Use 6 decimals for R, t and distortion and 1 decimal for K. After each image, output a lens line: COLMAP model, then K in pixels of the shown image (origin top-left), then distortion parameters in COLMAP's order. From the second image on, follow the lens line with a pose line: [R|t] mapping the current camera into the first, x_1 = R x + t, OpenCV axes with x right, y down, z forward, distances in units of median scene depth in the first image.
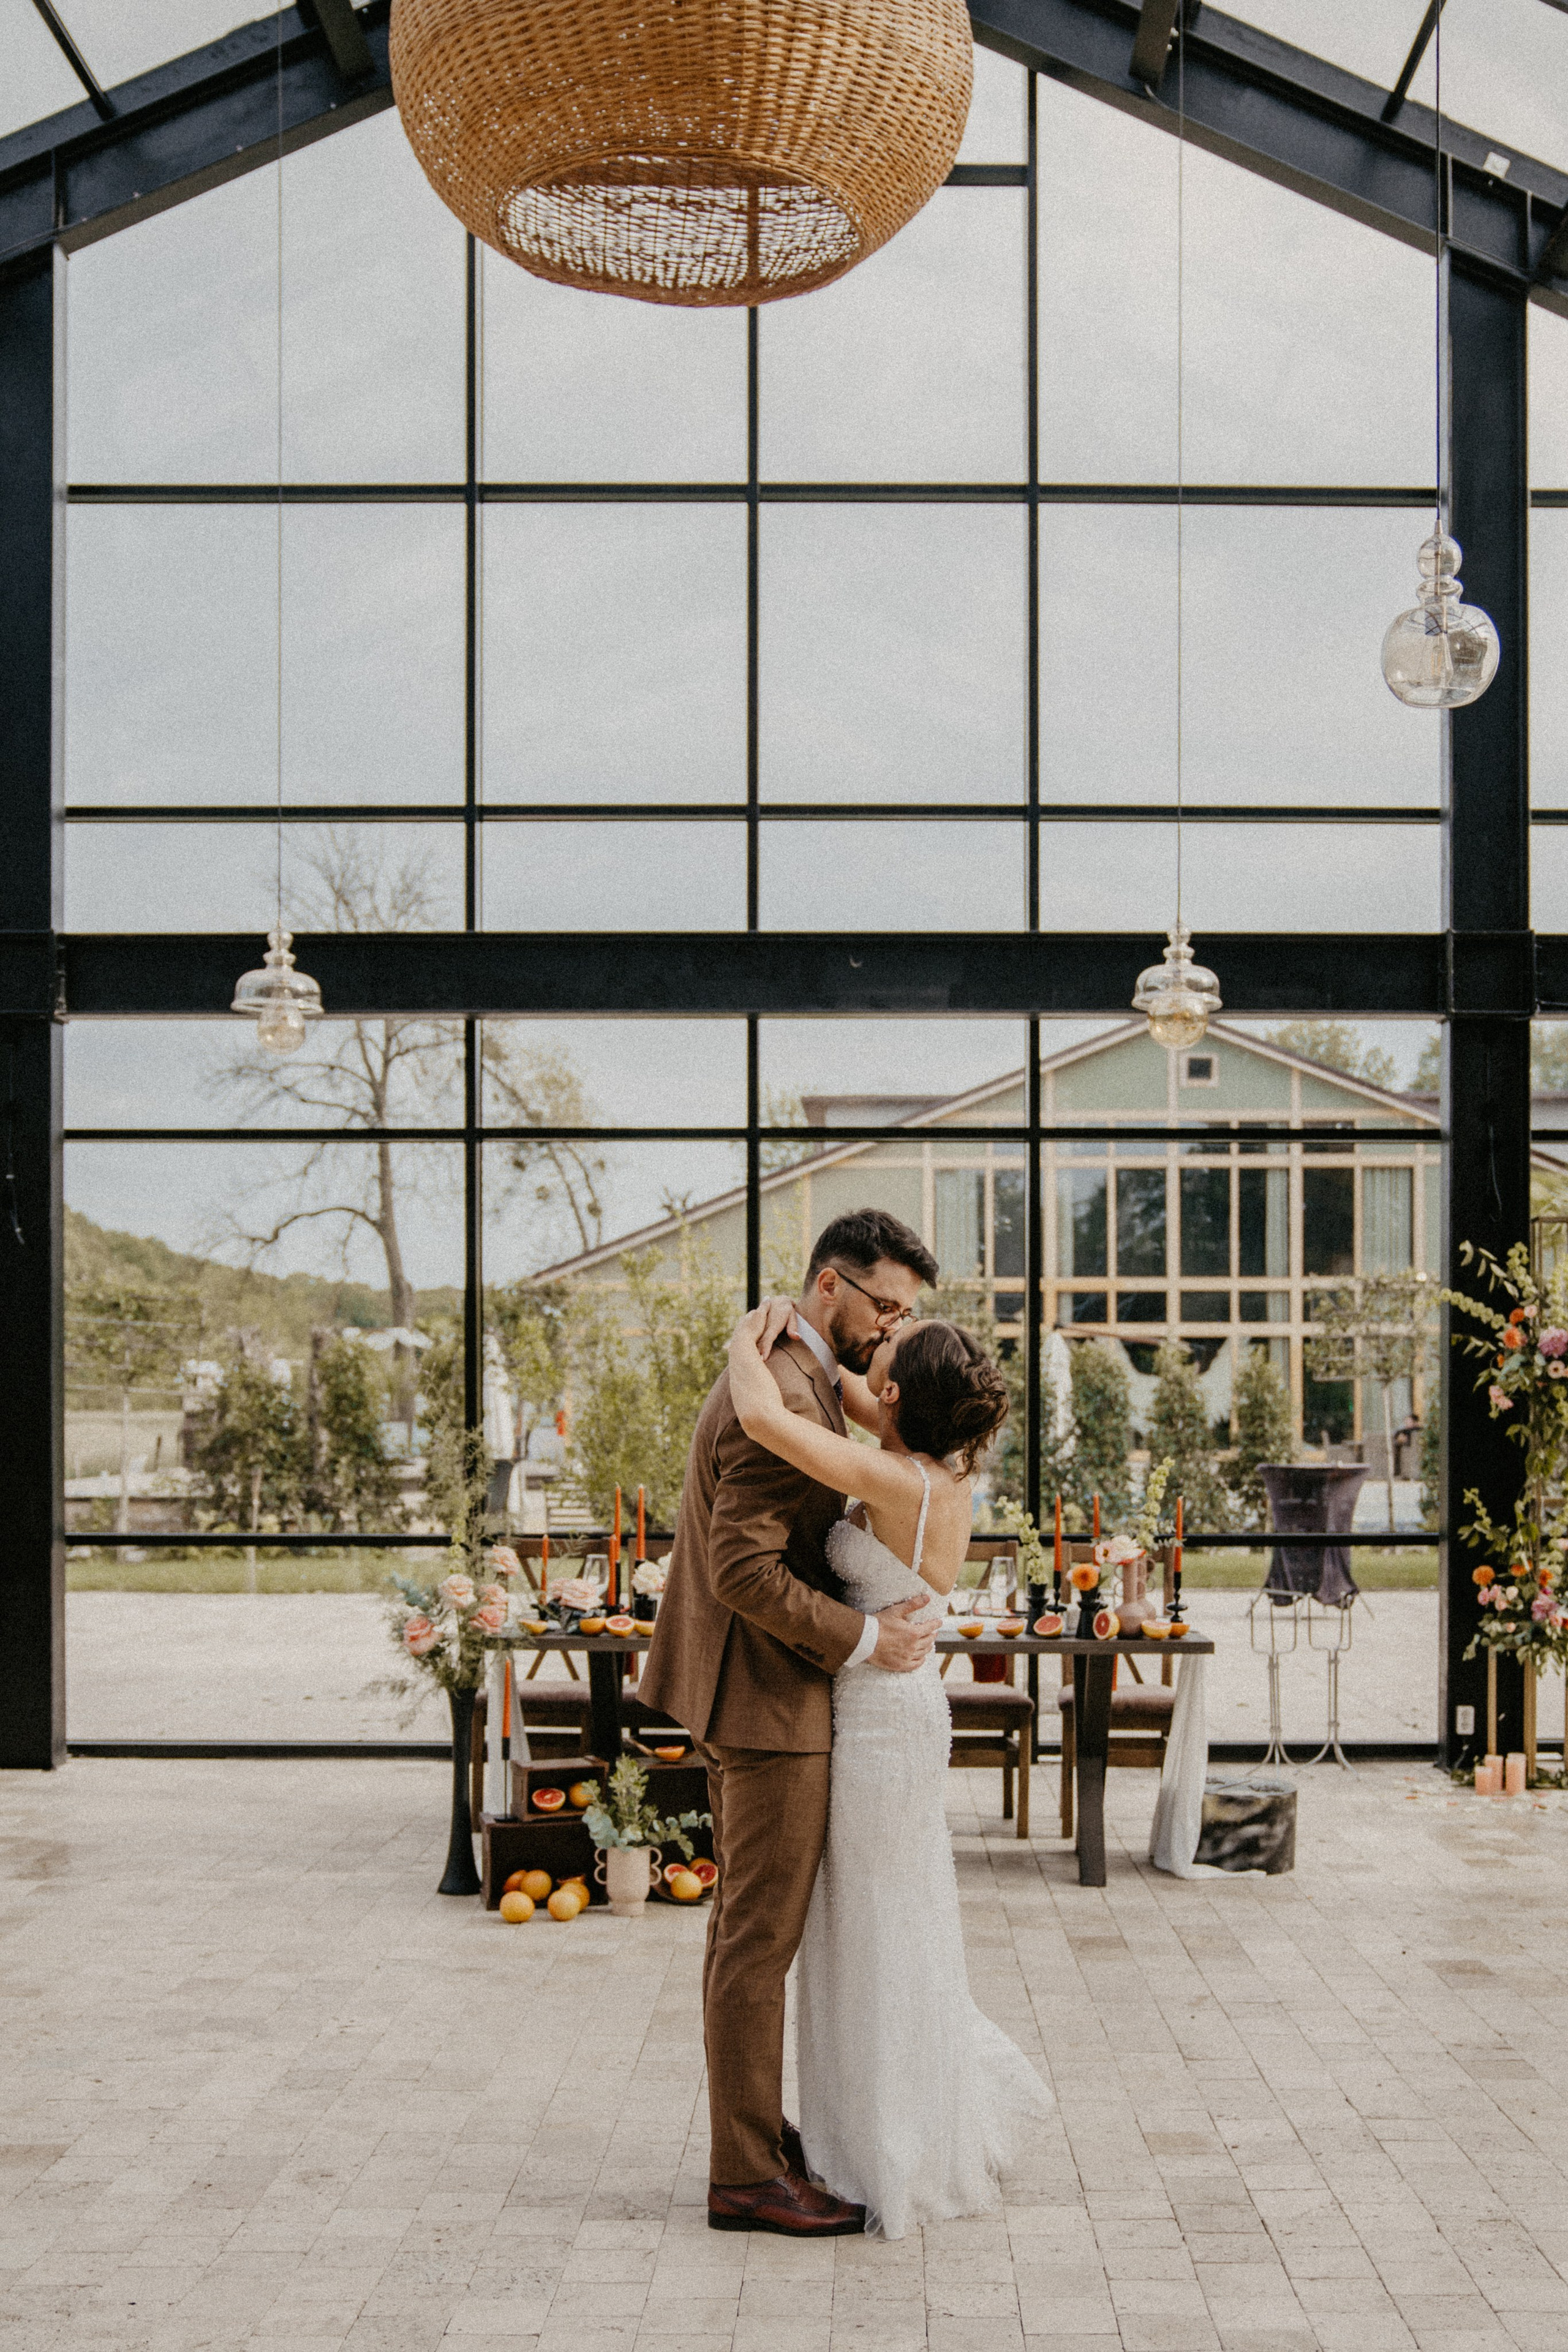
lens RADIAL K [[1982.7, 0, 874.5], [0, 1982.7, 1426.0], [0, 0, 1]] dist [-0.032863, 0.020022]
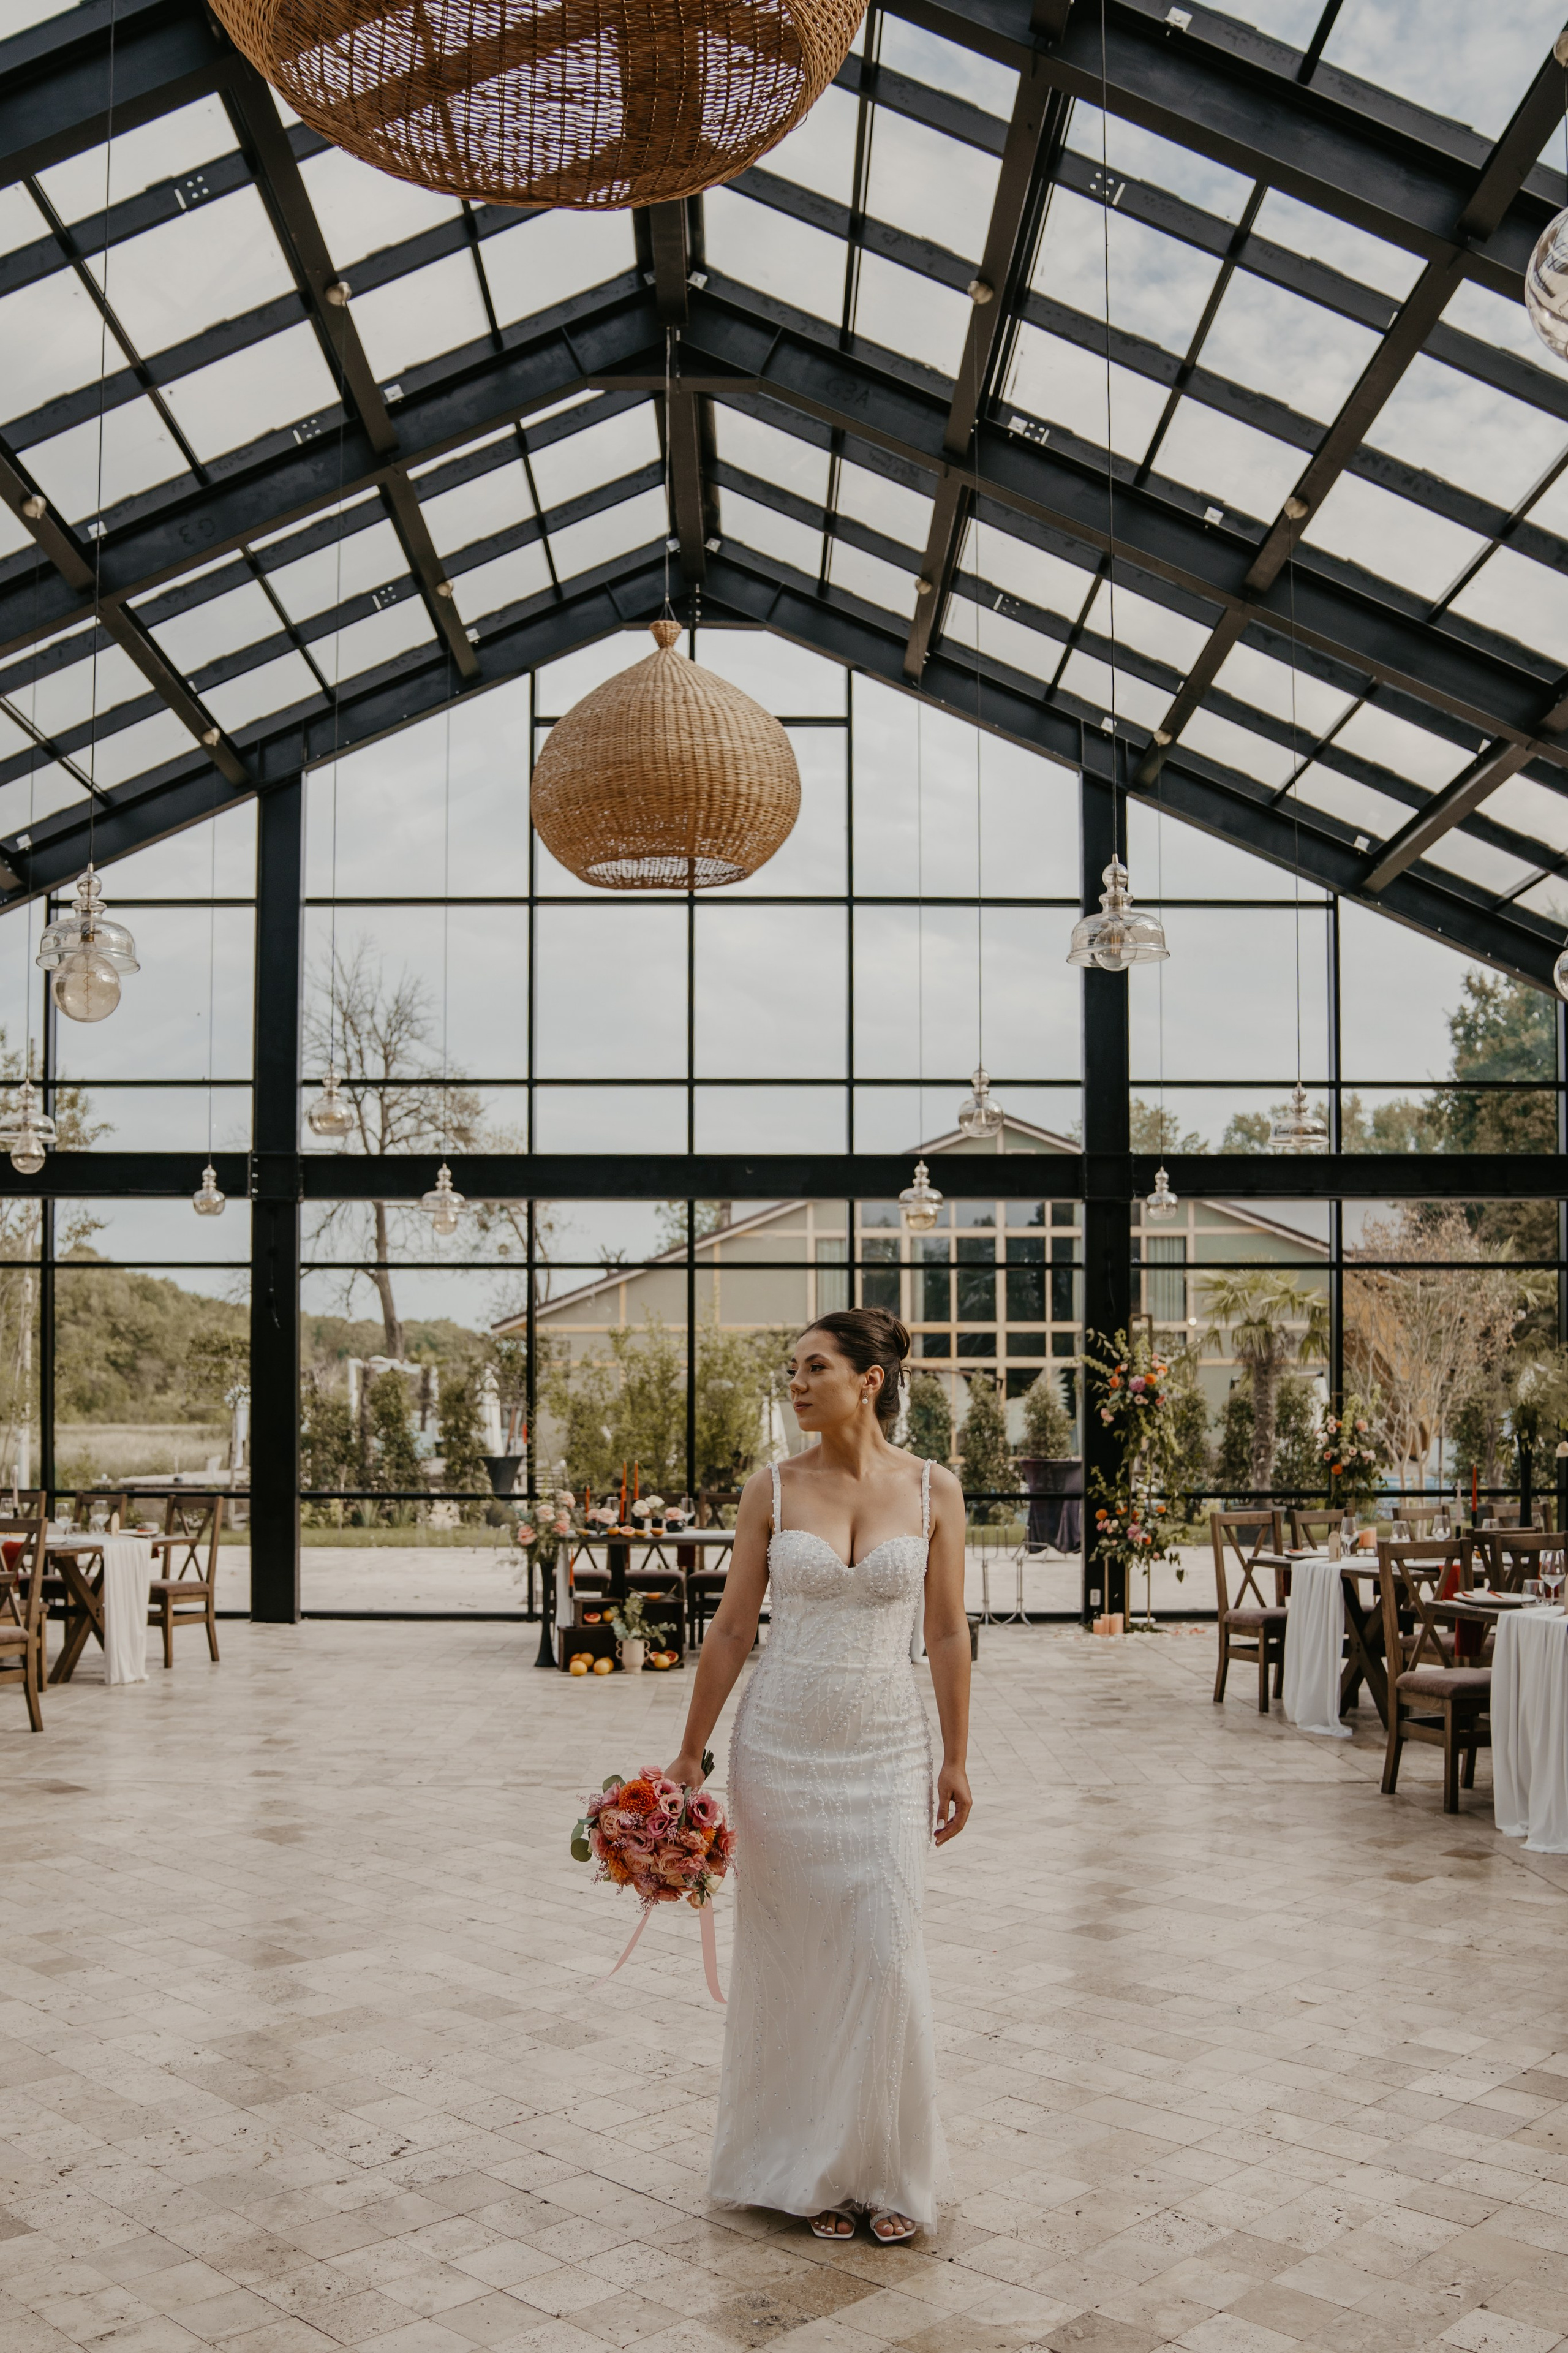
lens RADIAL K [[1873.2, 0, 819.1], [0, 1873.2, 1398.8], [0, 0, 1]] dist [-0.055309, -0.027466]
pose [[0.999760, -0.000115, 0.021906, 0.016691], [0.000614, 0.999741, -0.022768, 0.009620], [-0.021898, 0.022776, 0.999501, -0.685230]]
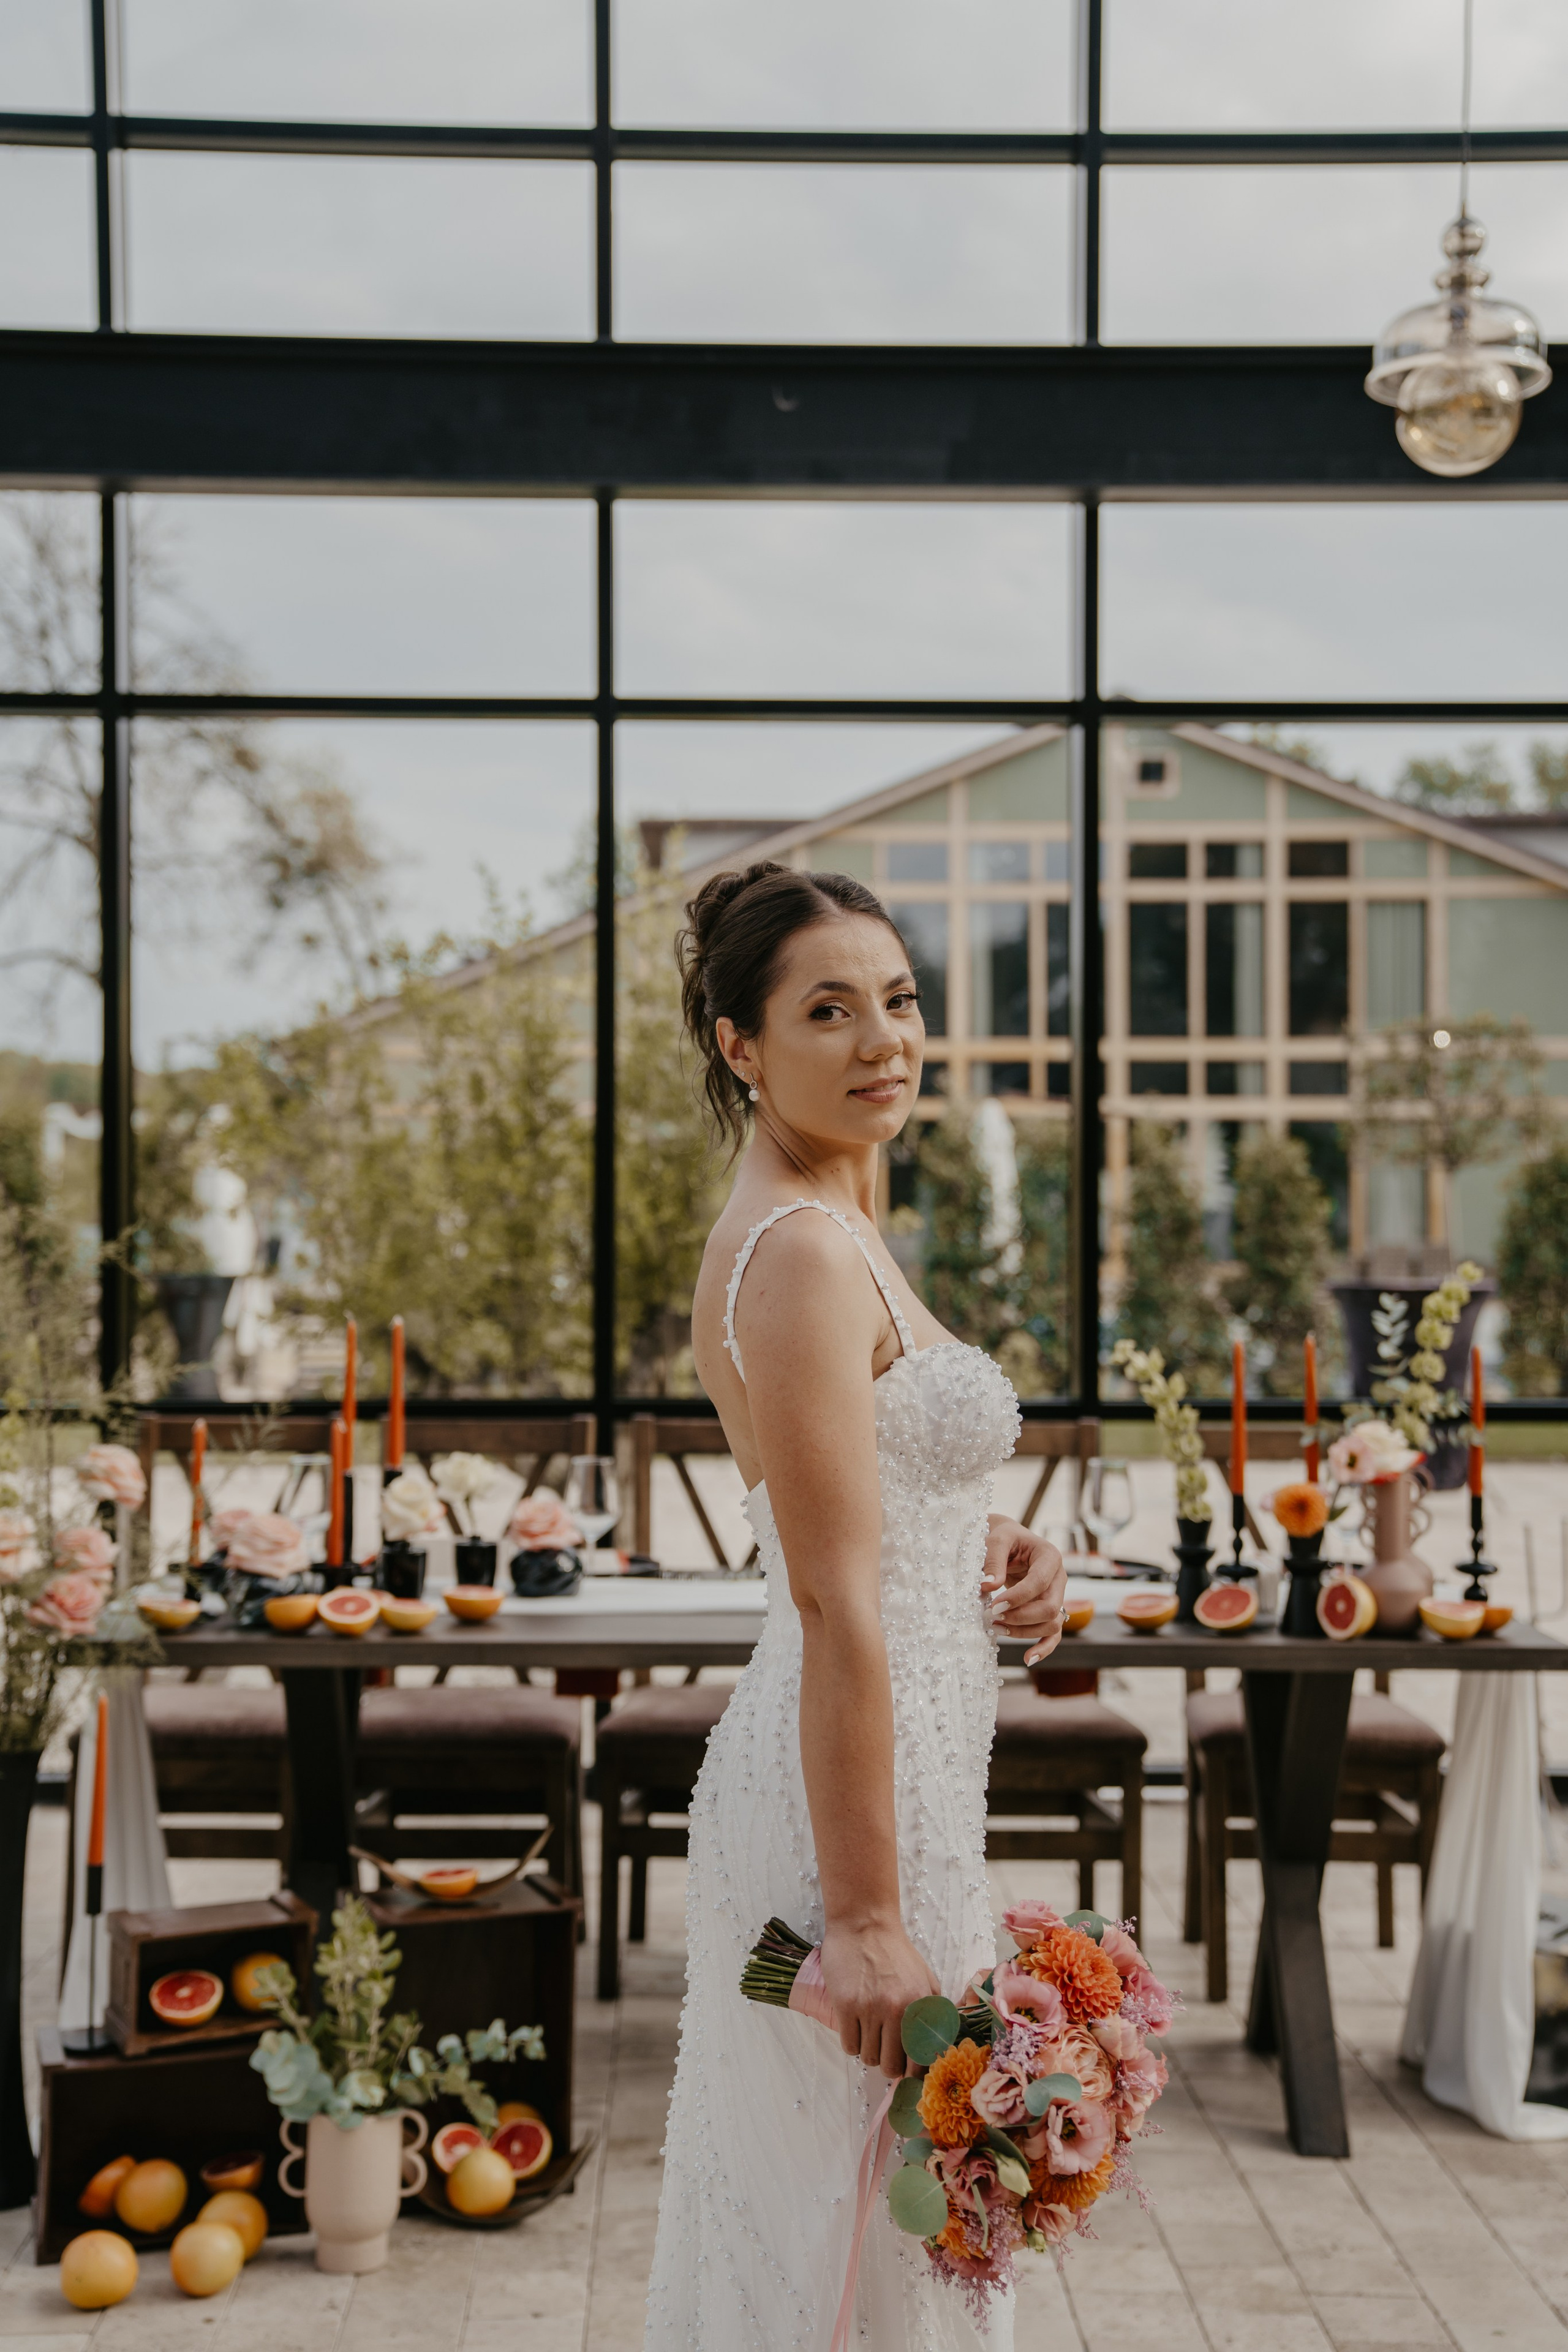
lens RADIAL K [[2270.1, 0, 732.6], [0, 2270.1, 1189.0], [0, 0, 1]] dist [0.109456, 0.000000]
pose [[0.999931, 0.001201, 0.011661, -0.033029], [-0.000950, 0.999769, -0.021487, 0.007651], [-0.011684, 0.021475, 0.999701, 0.349012]]
